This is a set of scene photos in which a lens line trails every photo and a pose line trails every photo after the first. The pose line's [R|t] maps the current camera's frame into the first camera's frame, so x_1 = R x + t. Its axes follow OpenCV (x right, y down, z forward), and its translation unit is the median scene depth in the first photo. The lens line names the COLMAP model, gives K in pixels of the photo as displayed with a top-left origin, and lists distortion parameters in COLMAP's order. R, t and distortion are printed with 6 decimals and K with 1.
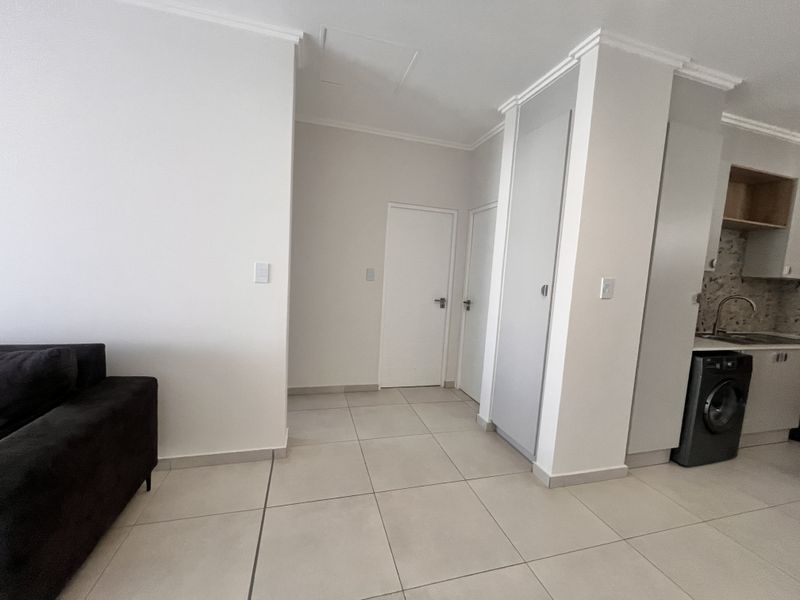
lens RADIAL K [[323.6, 0, 396.3], [0, 323.6, 300.8], [0, 0, 1]] dist [-0.004723, 0.000617]
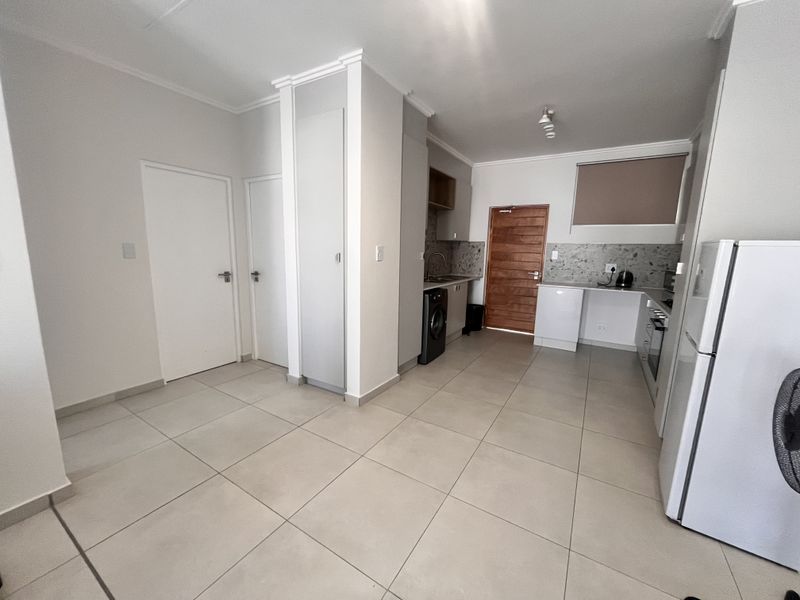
lens RADIAL K [[323.6, 0, 396.5], [0, 323.6, 301.4], [0, 0, 1]] dist [-0.004723, 0.000617]
pose [[0.740220, -0.152103, 0.654935, -0.175603], [0.083754, 0.987348, 0.134642, -0.011610], [-0.667128, -0.044811, 0.743594, -0.060244]]
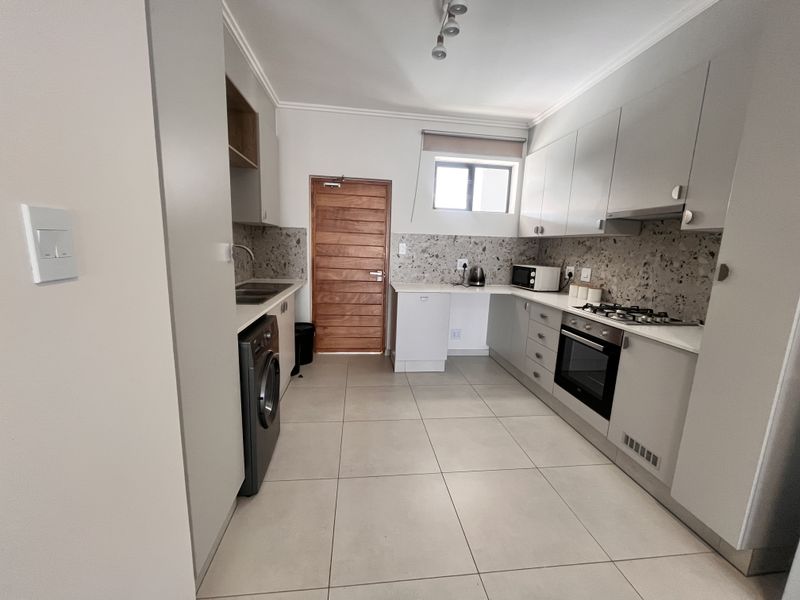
lens RADIAL K [[323.6, 0, 398.4], [0, 323.6, 302.0], [0, 0, 1]] dist [-0.004723, 0.000617]
pose [[0.153639, -0.219343, 0.963475, 0.325166], [0.064425, 0.975200, 0.211739, -0.022308], [-0.986025, 0.029541, 0.163960, 0.514221]]
